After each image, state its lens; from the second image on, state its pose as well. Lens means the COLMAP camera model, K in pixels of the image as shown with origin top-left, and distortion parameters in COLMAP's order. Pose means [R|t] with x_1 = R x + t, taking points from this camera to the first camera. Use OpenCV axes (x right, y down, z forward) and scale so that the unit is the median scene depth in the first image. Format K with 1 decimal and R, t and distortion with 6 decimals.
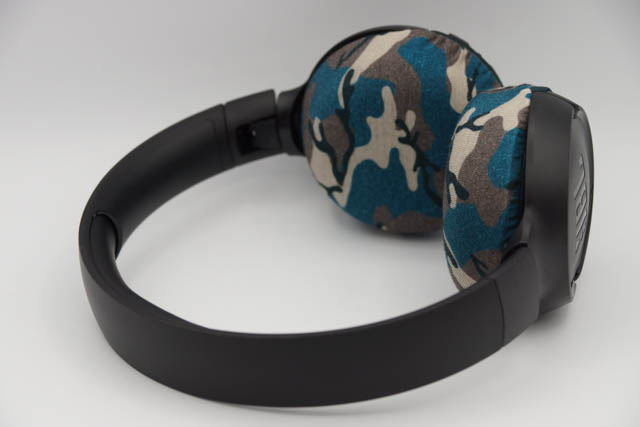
lens RADIAL K [[1913.8, 0, 320.0], [0, 1913.8, 213.5], [0, 0, 1]] dist [-0.028381, 0.074401]
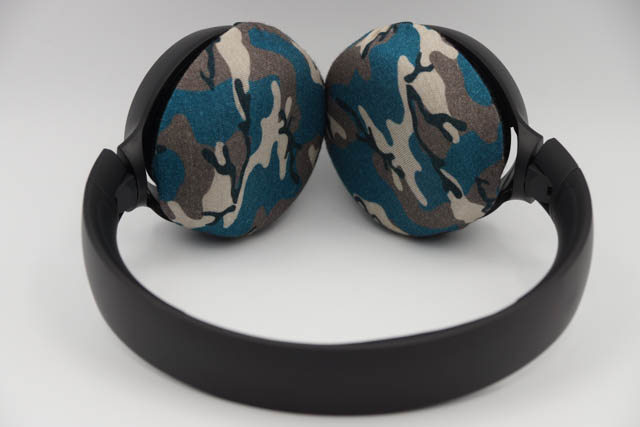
lens RADIAL K [[1913.8, 0, 320.0], [0, 1913.8, 213.5], [0, 0, 1]] dist [-0.028381, 0.074401]
pose [[0.479654, -0.376582, 0.792539, -0.751612], [0.382044, 0.902743, 0.197729, -0.188654], [-0.789920, 0.207943, 0.576876, 0.423723]]
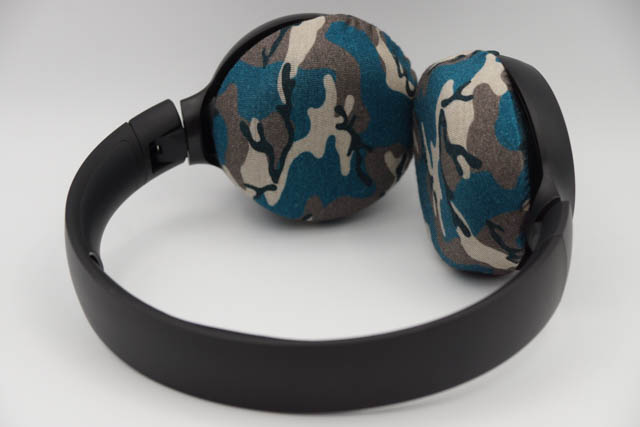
lens RADIAL K [[1913.8, 0, 320.0], [0, 1913.8, 213.5], [0, 0, 1]] dist [-0.028381, 0.074401]
pose [[0.880005, -0.181350, 0.438980, -0.412991], [0.178322, 0.982775, 0.048526, -0.044122], [-0.440219, 0.035577, 0.897186, 0.113650]]
